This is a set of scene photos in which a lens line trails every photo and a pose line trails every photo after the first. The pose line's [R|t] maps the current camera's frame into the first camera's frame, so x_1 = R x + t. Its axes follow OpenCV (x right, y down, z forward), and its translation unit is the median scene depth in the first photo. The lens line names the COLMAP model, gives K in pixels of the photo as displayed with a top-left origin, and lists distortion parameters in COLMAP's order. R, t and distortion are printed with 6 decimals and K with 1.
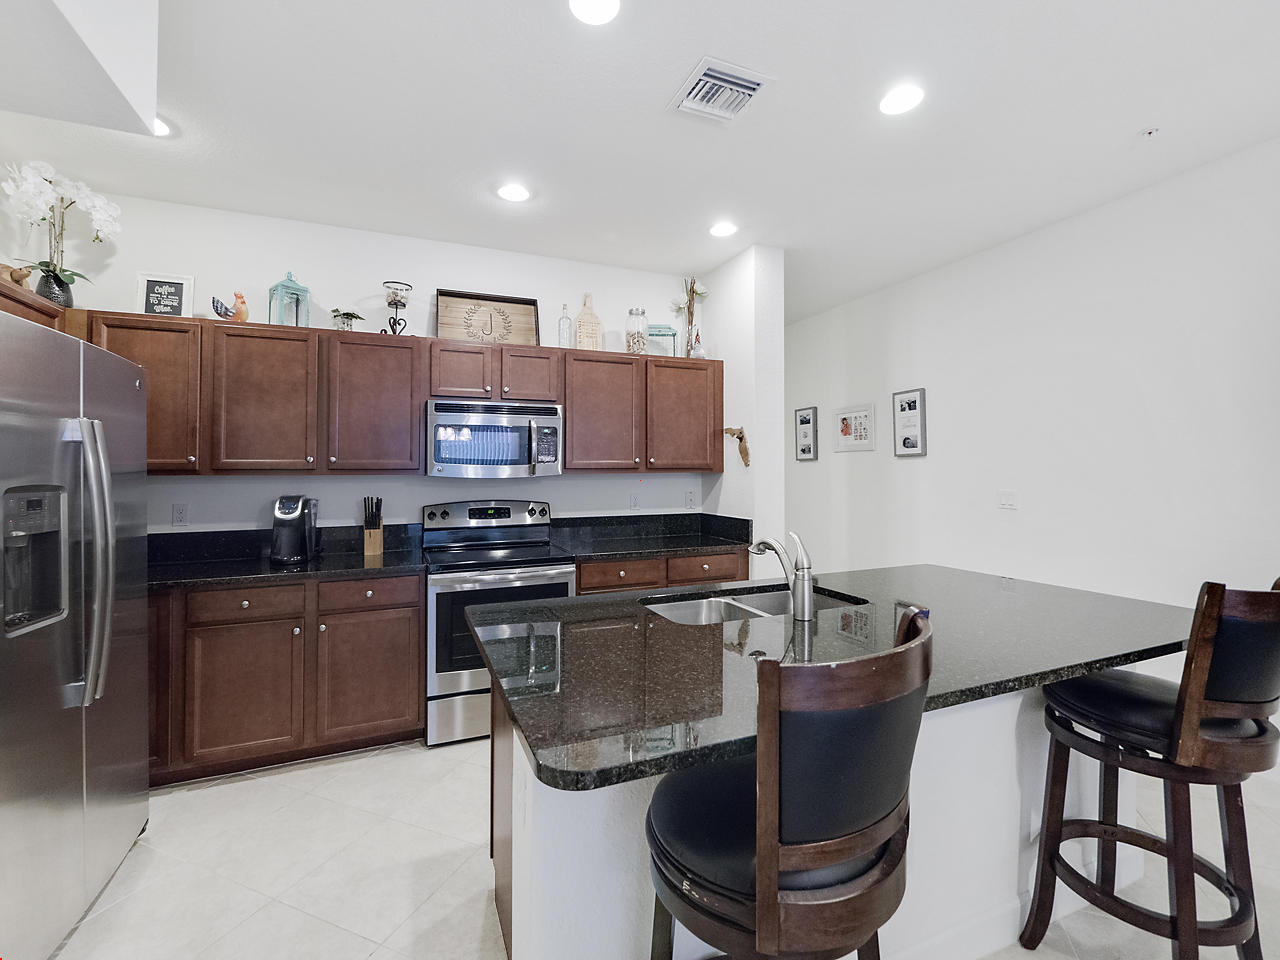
lens RADIAL K [[564.3, 0, 642.3], [0, 564.3, 458.4], [0, 0, 1]] dist [0.001225, 0.000004]
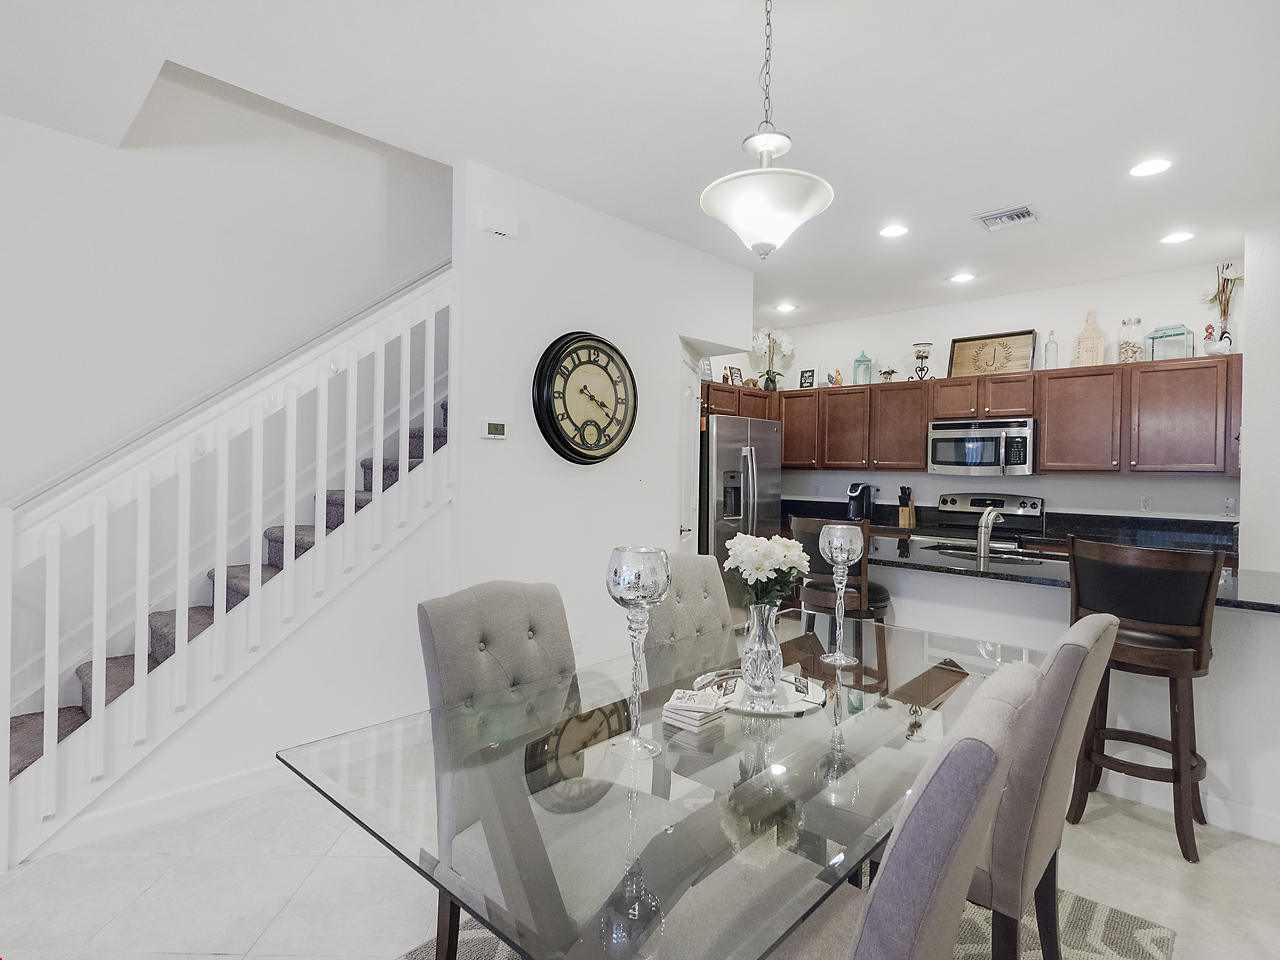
lens RADIAL K [[671.8, 0, 640.0], [0, 671.8, 480.0], [0, 0, 1]] dist [-0.000610, -0.000094]
pose [[0.402111, 0.025320, -0.915241, 0.939884], [0.001037, 0.999604, 0.028109, -0.001736], [0.915590, -0.012252, 0.401925, -0.413146]]
